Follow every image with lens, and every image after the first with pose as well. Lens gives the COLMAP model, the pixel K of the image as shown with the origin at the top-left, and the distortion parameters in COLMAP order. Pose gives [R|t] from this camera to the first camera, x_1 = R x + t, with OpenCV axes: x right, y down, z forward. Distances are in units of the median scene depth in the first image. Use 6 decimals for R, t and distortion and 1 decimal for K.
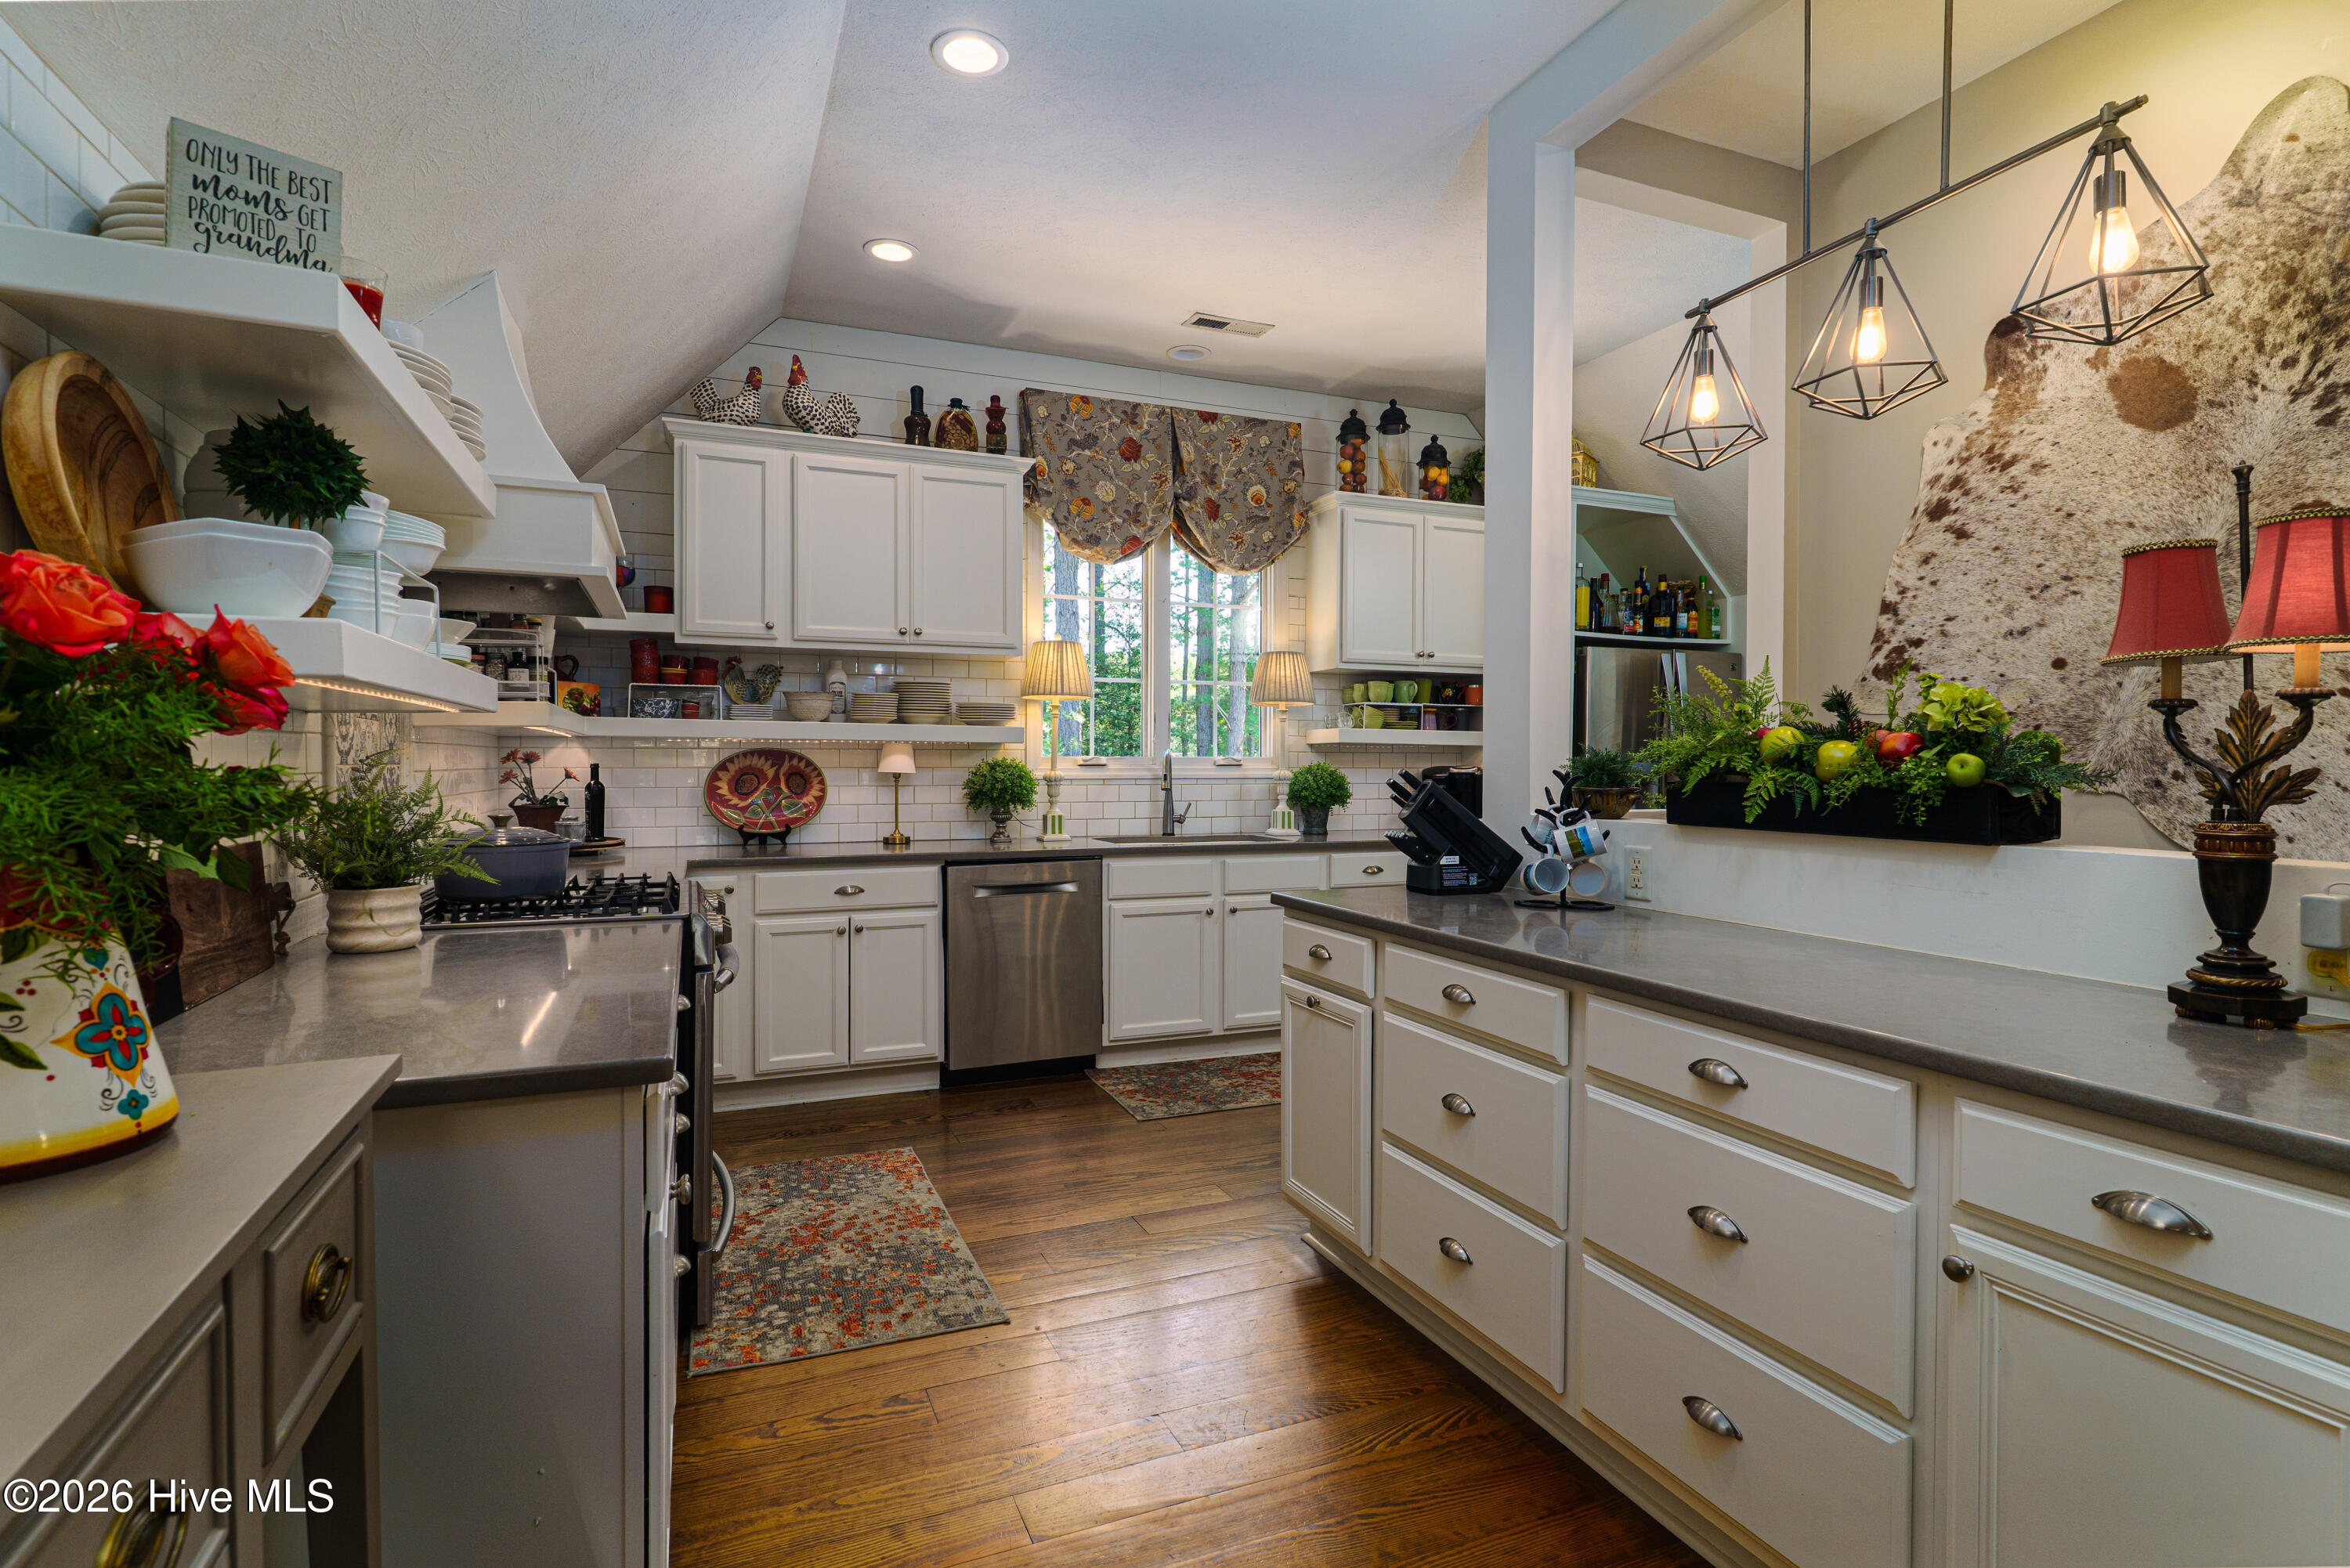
lens RADIAL K [[1140.0, 0, 1179.9], [0, 1140.0, 782.5], [0, 0, 1]] dist [0.001407, -0.000543]
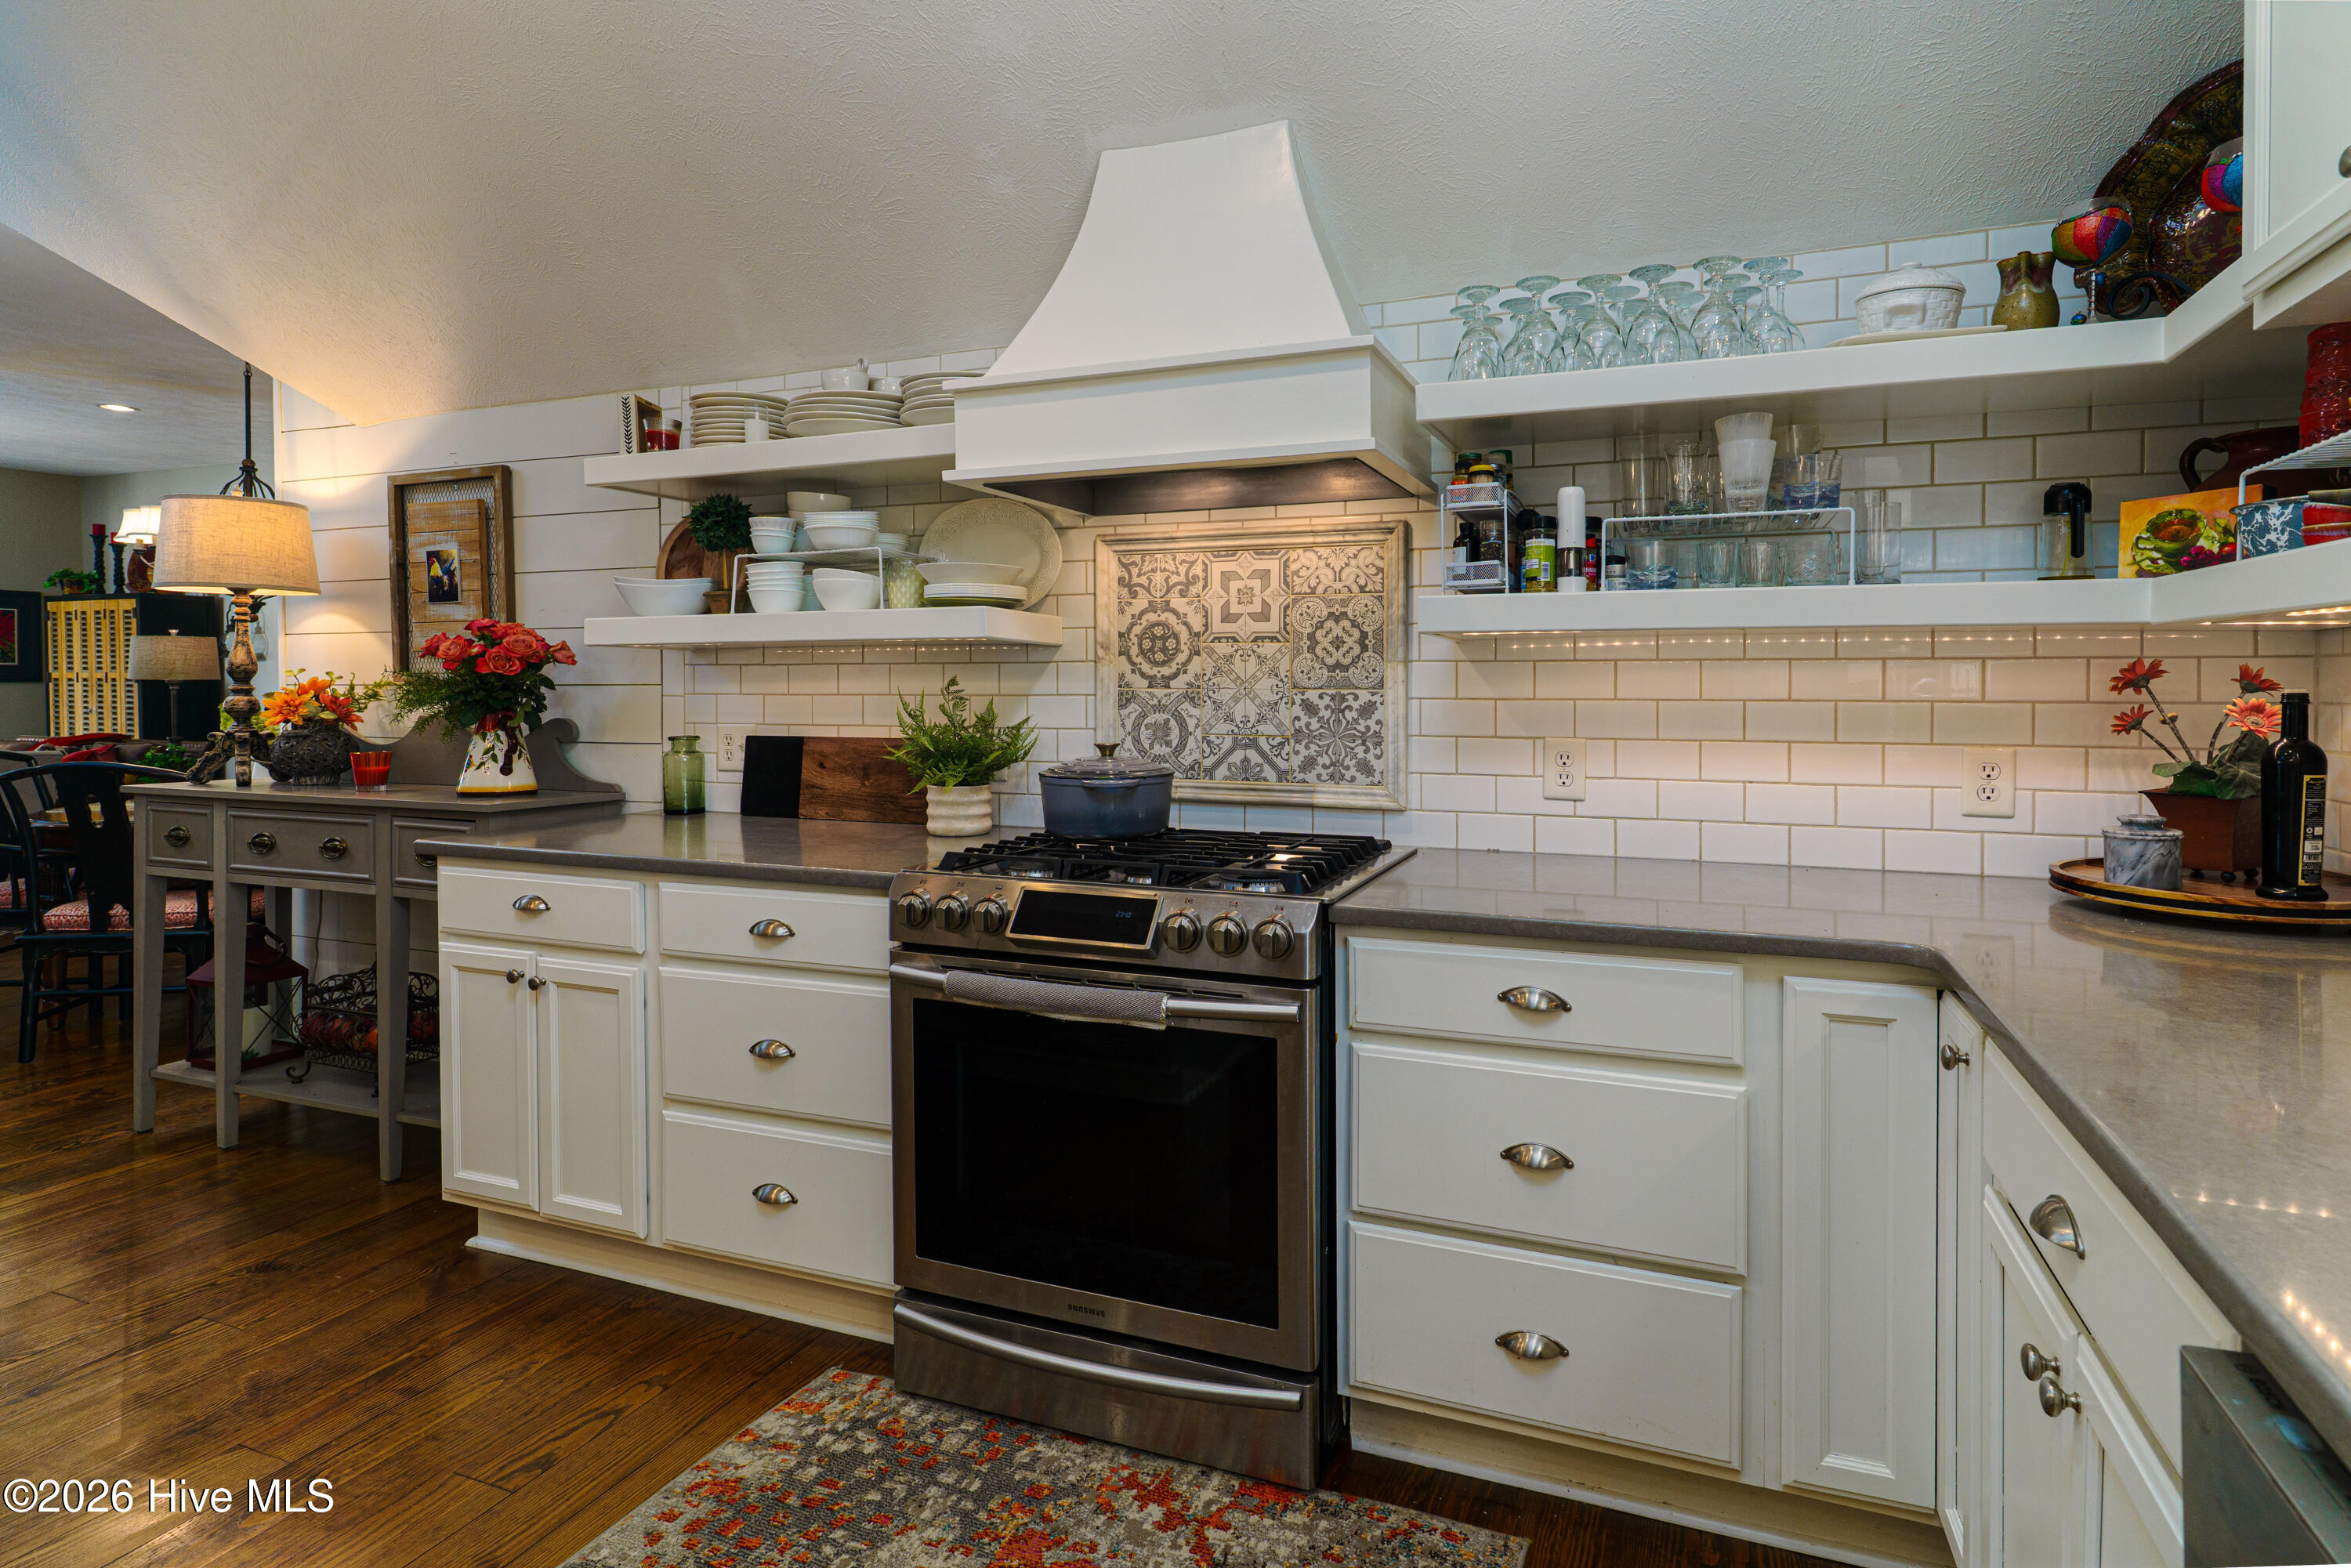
lens RADIAL K [[1157.3, 0, 1270.4], [0, 1157.3, 694.8], [0, 0, 1]] dist [0.001178, 0.000121]
pose [[-0.677270, 0.006326, -0.735707, 0.004660], [-0.013772, 0.999679, 0.021274, -0.030719], [0.735606, 0.024540, -0.676965, 1.618633]]
